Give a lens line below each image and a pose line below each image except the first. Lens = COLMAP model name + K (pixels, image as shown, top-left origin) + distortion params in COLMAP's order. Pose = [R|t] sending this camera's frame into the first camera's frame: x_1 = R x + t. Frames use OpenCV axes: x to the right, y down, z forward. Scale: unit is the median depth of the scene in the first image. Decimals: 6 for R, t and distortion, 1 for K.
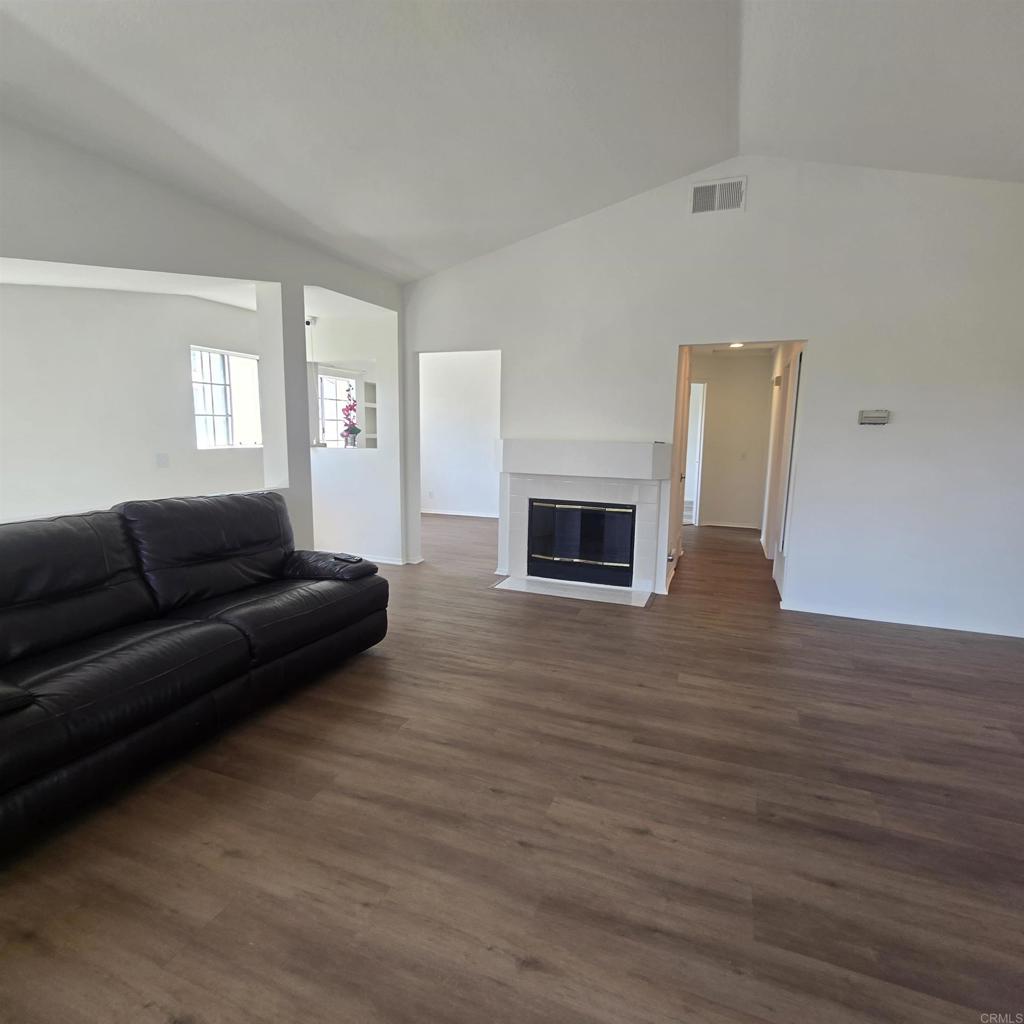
lens RADIAL K [[563.6, 0, 506.7], [0, 563.6, 506.8], [0, 0, 1]] dist [-0.003143, 0.000072]
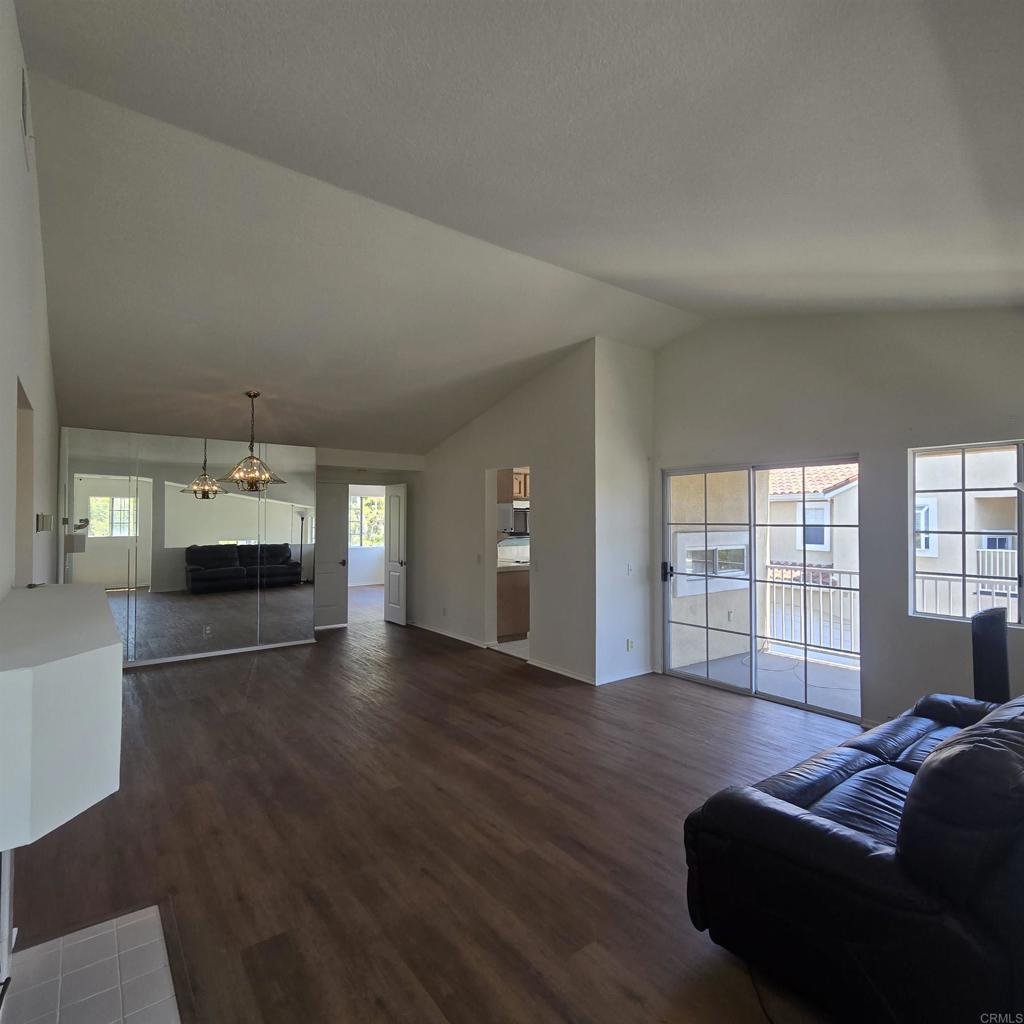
lens RADIAL K [[563.6, 0, 506.7], [0, 563.6, 506.8], [0, 0, 1]] dist [-0.003143, 0.000072]
pose [[-0.852545, -0.004912, 0.522632, -0.315942], [0.056019, 0.993337, 0.100717, -0.231584], [-0.519644, 0.115143, -0.846589, 1.374051]]
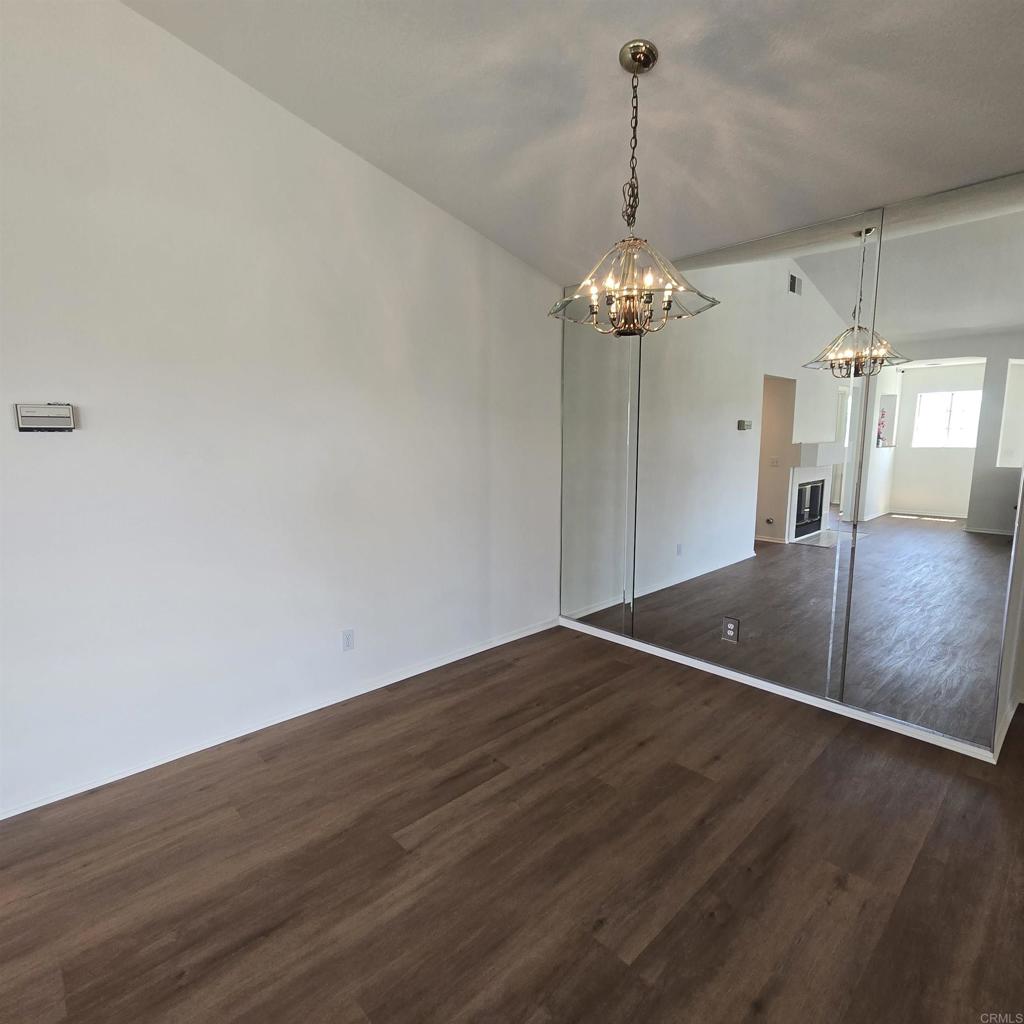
lens RADIAL K [[563.6, 0, 506.7], [0, 563.6, 506.8], [0, 0, 1]] dist [-0.003143, 0.000072]
pose [[0.436587, -0.136560, 0.889237, 0.376105], [0.139677, 0.986716, 0.082953, -0.064479], [-0.888753, 0.087990, 0.449862, 0.416181]]
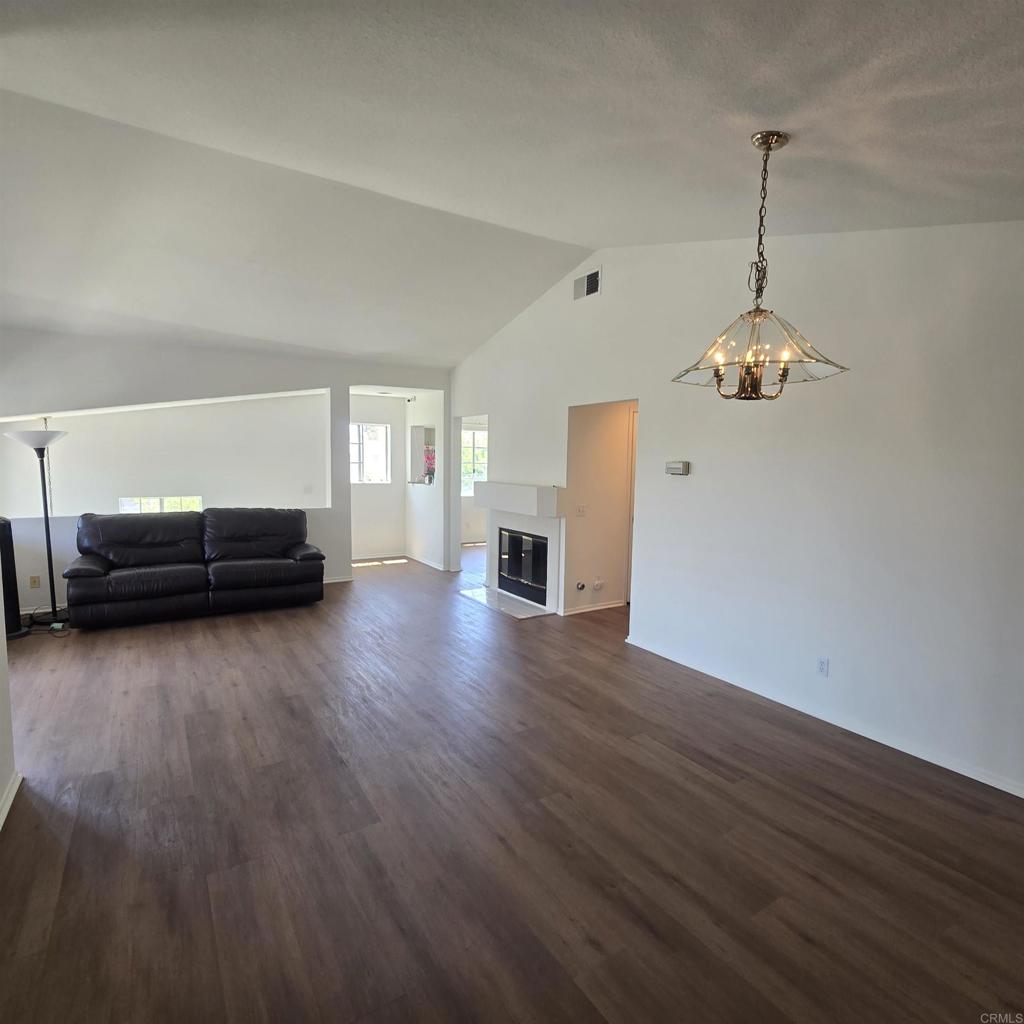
lens RADIAL K [[557.2, 0, 512.0], [0, 557.2, 512.0], [0, 0, 1]] dist [-0.003174, 0.000173]
pose [[0.813203, 0.054051, -0.579465, 1.048016], [-0.084884, 0.996046, -0.026214, -0.025190], [0.575757, 0.070504, 0.814575, -0.029876]]
